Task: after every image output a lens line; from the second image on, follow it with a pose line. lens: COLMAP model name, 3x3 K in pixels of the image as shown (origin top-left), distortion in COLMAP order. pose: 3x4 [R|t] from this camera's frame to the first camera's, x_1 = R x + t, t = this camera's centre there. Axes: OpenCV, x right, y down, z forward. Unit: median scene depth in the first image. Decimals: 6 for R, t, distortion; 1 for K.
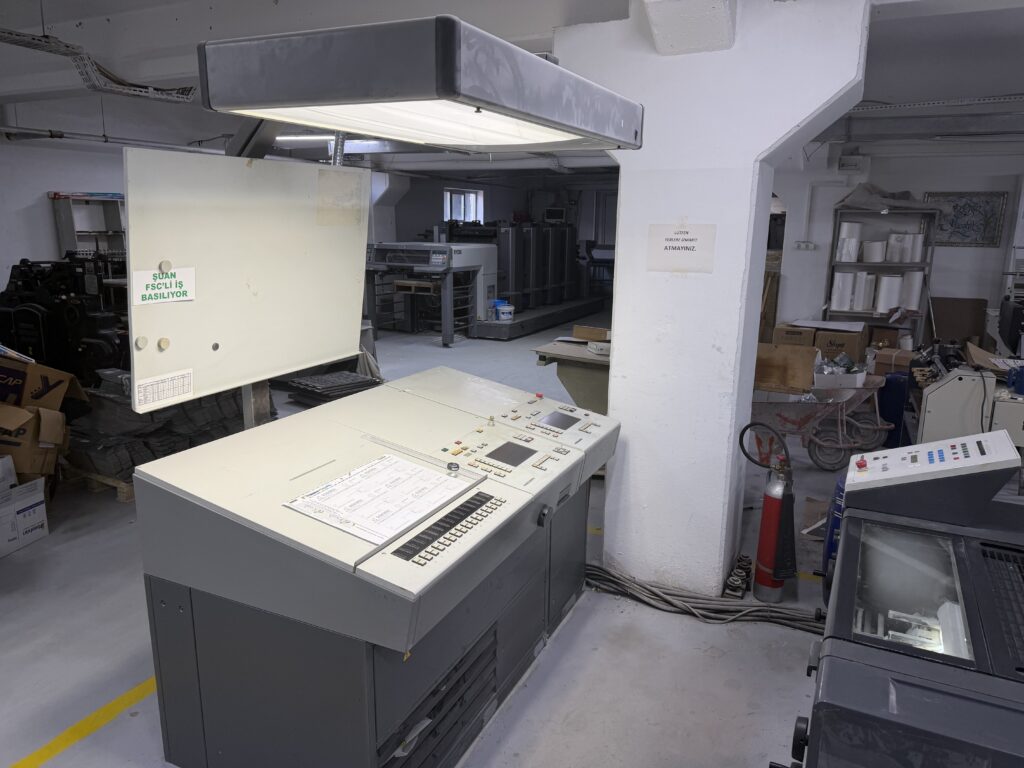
lens RADIAL K [[722.1, 0, 515.4], [0, 722.1, 391.0], [0, 0, 1]] dist [0.054597, -0.072240]
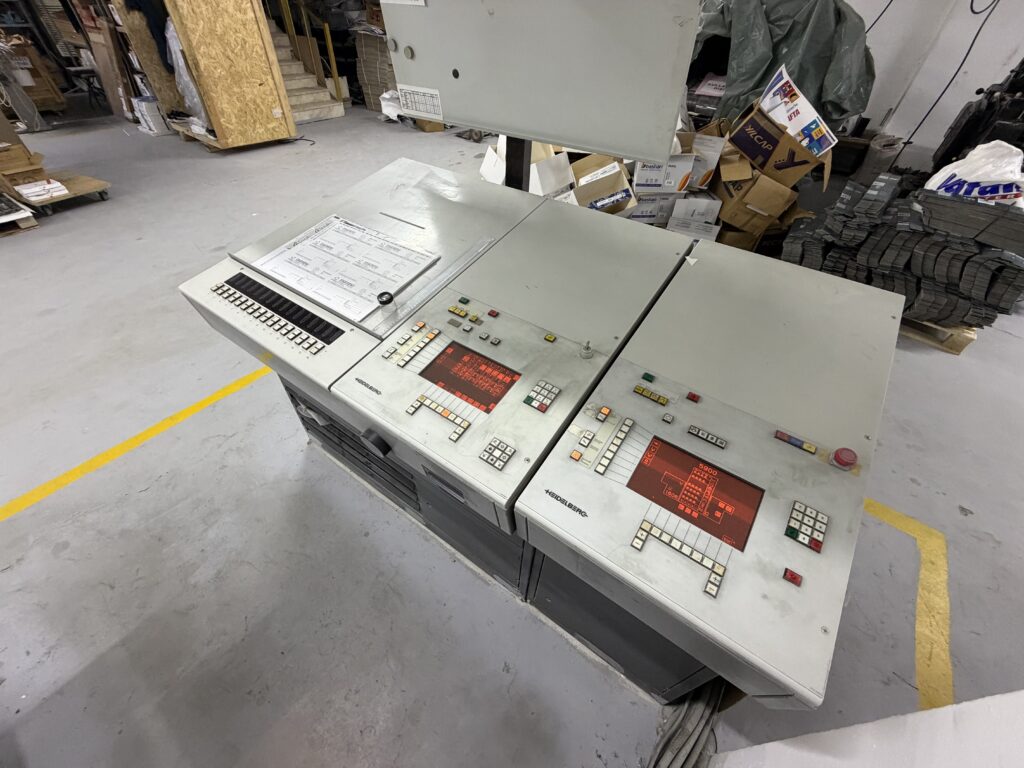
lens RADIAL K [[403.8, 0, 512.0], [0, 403.8, 384.0], [0, 0, 1]] dist [-0.000273, -0.000161]
pose [[-0.175781, 0.671160, -0.720170, 0.275272], [-0.258714, 0.674350, 0.691606, -0.177035], [0.949825, 0.307889, 0.055101, 1.154483]]
